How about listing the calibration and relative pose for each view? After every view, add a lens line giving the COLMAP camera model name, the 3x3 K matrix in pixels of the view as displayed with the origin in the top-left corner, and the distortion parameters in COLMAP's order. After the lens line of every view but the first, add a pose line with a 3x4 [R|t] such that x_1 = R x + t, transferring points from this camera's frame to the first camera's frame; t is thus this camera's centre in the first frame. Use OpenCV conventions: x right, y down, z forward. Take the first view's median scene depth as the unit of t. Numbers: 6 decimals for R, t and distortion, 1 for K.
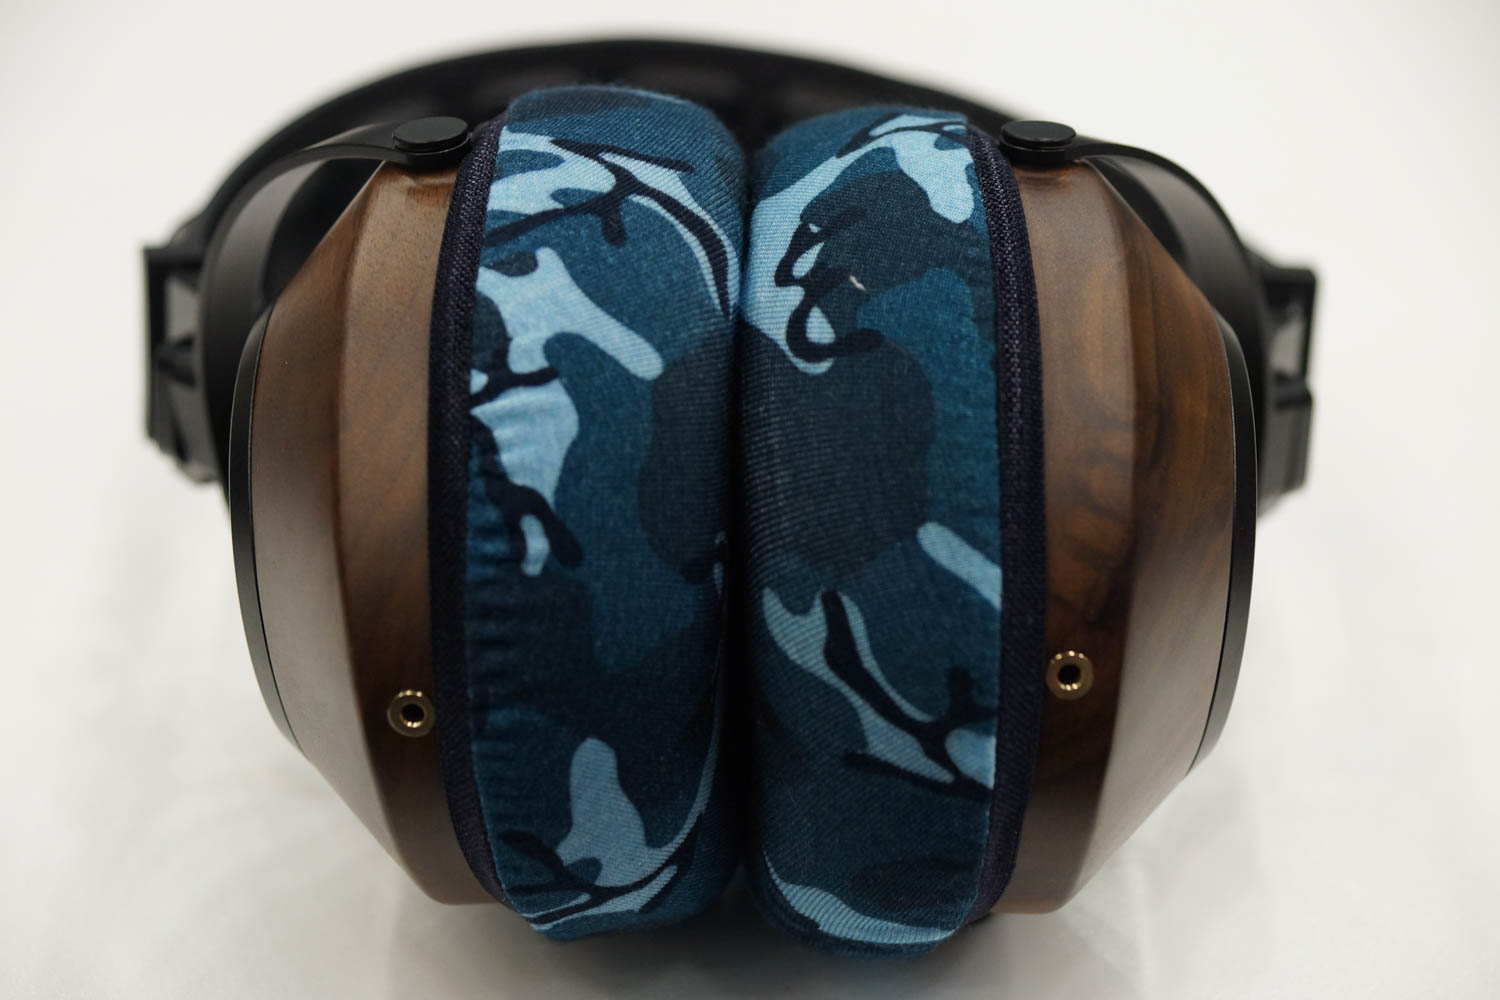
lens RADIAL K [[5237.8, 0, 750.0], [0, 5237.8, 500.0], [0, 0, 1]] dist [-0.176937, -1.345608]
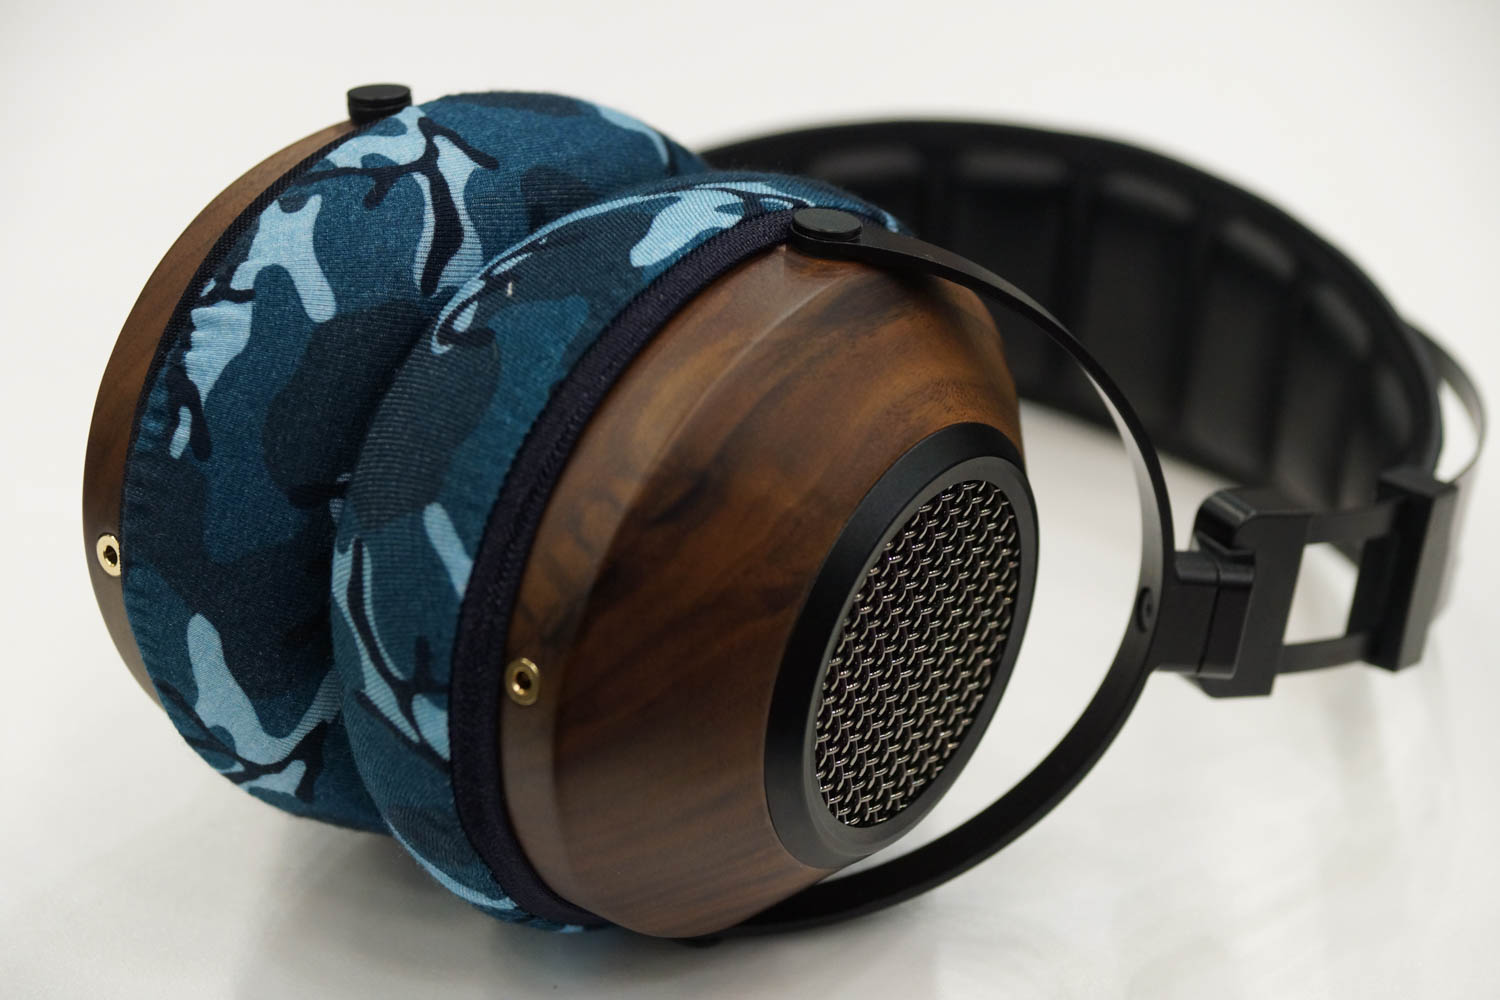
lens RADIAL K [[5237.8, 0, 750.0], [0, 5237.8, 500.0], [0, 0, 1]] dist [-0.176937, -1.345608]
pose [[0.789709, 0.266429, -0.552607, 0.683890], [-0.282763, 0.957463, 0.057537, -0.077267], [0.544430, 0.110820, 0.831453, 0.120243]]
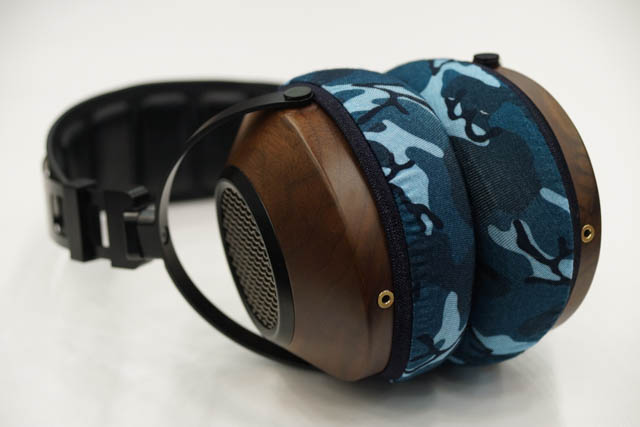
lens RADIAL K [[2234.8, 0, 320.0], [0, 2234.8, 213.5], [0, 0, 1]] dist [-0.176937, -1.345608]
pose [[0.867144, -0.200401, 0.455962, -0.606661], [0.223860, 0.974618, 0.002624, -0.012073], [-0.444914, 0.099796, 0.889996, 0.000121]]
